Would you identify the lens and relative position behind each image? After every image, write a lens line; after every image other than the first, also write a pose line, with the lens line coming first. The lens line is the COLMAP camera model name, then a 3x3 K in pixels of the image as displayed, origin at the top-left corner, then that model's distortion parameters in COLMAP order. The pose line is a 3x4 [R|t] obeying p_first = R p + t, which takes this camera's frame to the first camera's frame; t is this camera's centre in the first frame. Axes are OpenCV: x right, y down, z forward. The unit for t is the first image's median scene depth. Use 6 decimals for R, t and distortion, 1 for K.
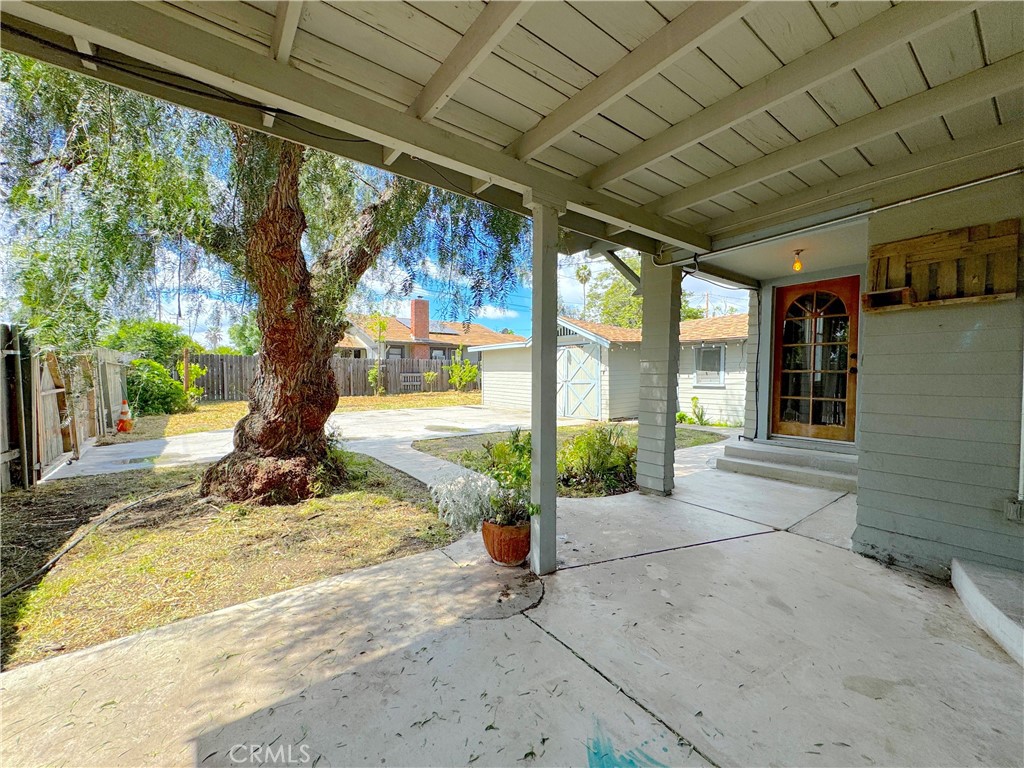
lens RADIAL K [[411.9, 0, 513.7], [0, 411.9, 387.8], [0, 0, 1]] dist [-0.002345, 0.000275]
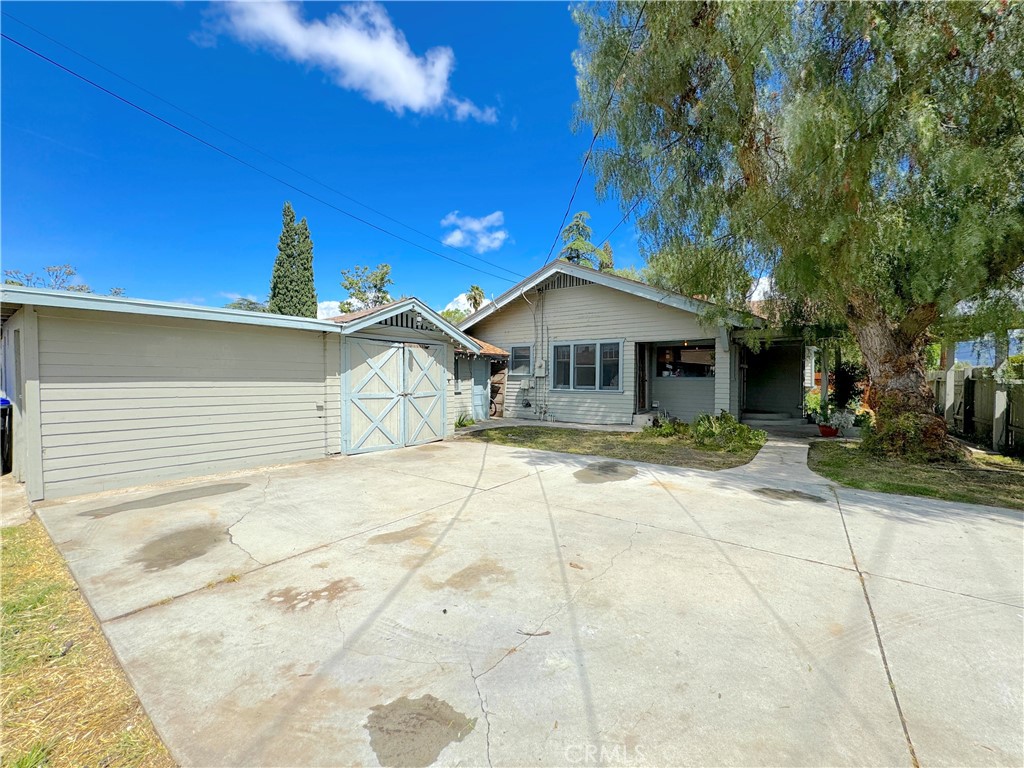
lens RADIAL K [[411.9, 0, 513.2], [0, 411.9, 385.5], [0, 0, 1]] dist [-0.002345, 0.000275]
pose [[-0.300229, -0.022758, 0.953595, -0.459653], [0.026224, 0.999141, 0.032101, -0.039003], [-0.953506, 0.034645, -0.299375, 0.830259]]
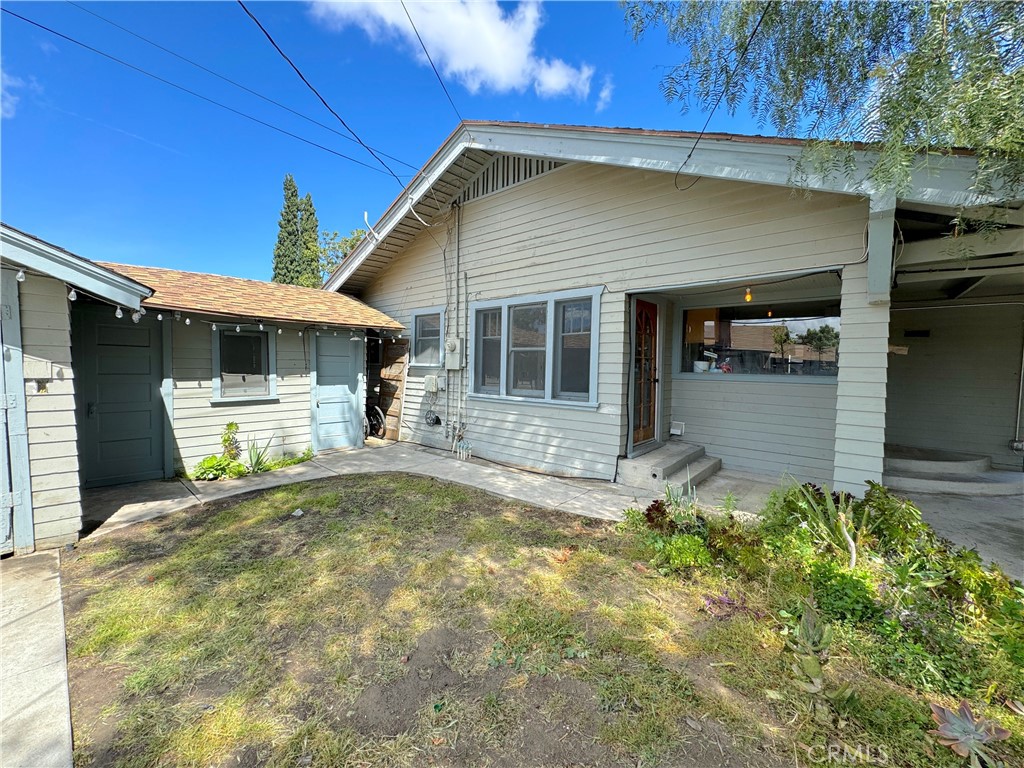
lens RADIAL K [[411.9, 0, 512.5], [0, 411.9, 382.9], [0, 0, 1]] dist [-0.002345, 0.000275]
pose [[-0.209403, -0.045975, 0.976748, -0.101032], [0.017129, 0.998568, 0.050674, -0.035303], [-0.977679, 0.027342, -0.208315, 0.540060]]
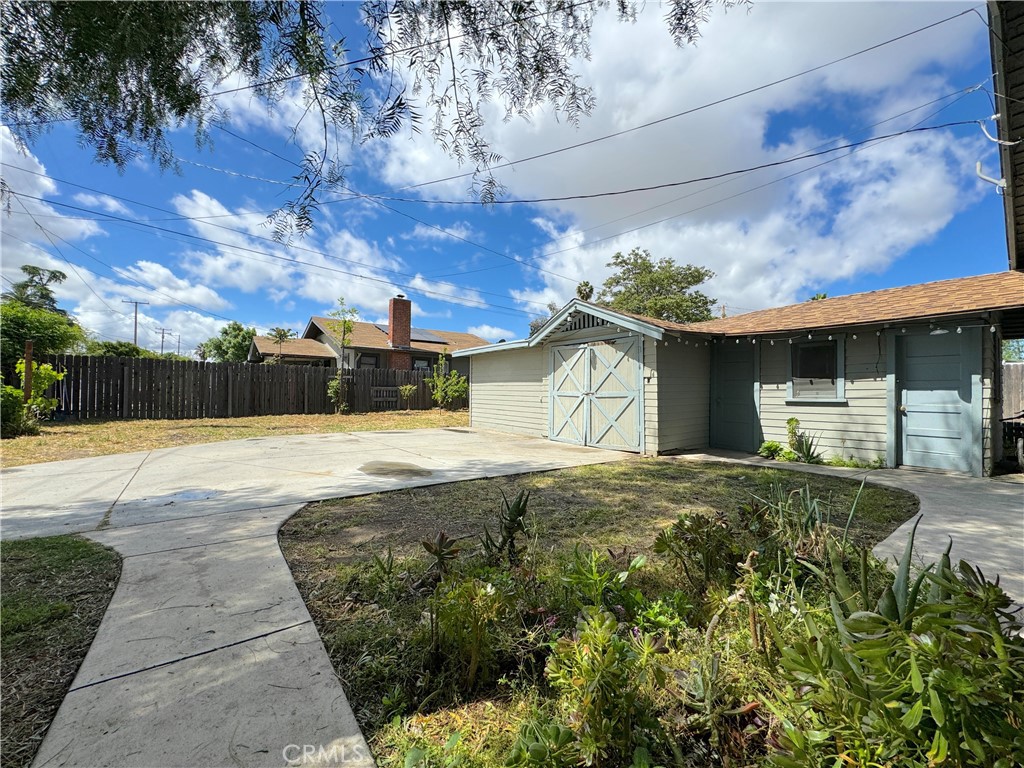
lens RADIAL K [[411.9, 0, 512.7], [0, 411.9, 386.8], [0, 0, 1]] dist [-0.002345, 0.000275]
pose [[0.999958, 0.008802, 0.002619, -0.000187], [-0.008650, 0.998545, -0.053217, 0.007781], [-0.003083, 0.053193, 0.998580, 0.253797]]
